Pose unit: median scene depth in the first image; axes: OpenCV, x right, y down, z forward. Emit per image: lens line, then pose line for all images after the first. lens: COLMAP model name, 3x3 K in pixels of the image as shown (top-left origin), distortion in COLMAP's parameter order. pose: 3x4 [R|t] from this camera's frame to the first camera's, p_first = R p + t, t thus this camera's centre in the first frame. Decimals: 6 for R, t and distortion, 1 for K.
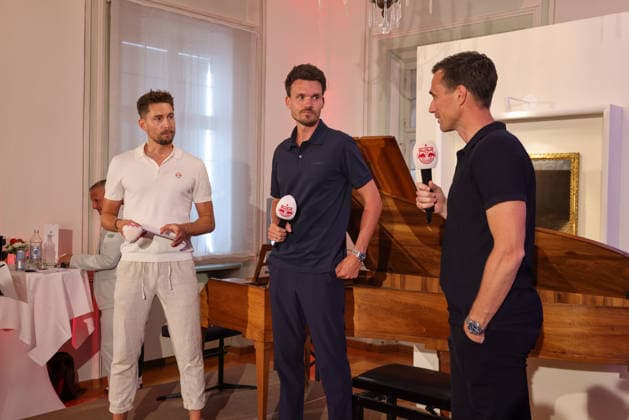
lens RADIAL K [[682.8, 0, 314.5], [0, 682.8, 210.0], [0, 0, 1]] dist [0.018924, 0.056725]
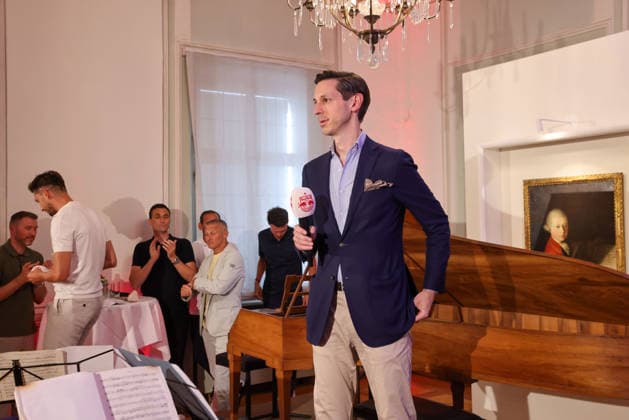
lens RADIAL K [[682.8, 0, 314.5], [0, 682.8, 210.0], [0, 0, 1]] dist [0.018924, 0.056725]
pose [[0.974750, -0.037189, -0.220182, 0.165210], [0.026982, 0.998425, -0.049184, 0.002542], [0.221665, 0.042001, 0.974218, -0.008128]]
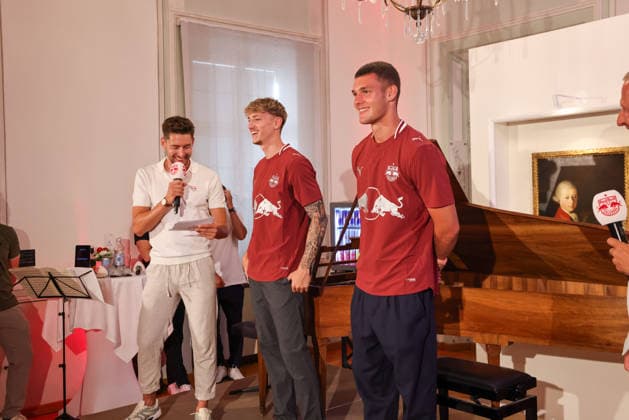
lens RADIAL K [[682.8, 0, 314.5], [0, 682.8, 210.0], [0, 0, 1]] dist [0.018924, 0.056725]
pose [[0.991321, -0.033947, -0.127009, 0.047093], [0.033442, 0.999422, -0.006110, -0.000043], [0.127143, 0.001809, 0.991883, -0.047915]]
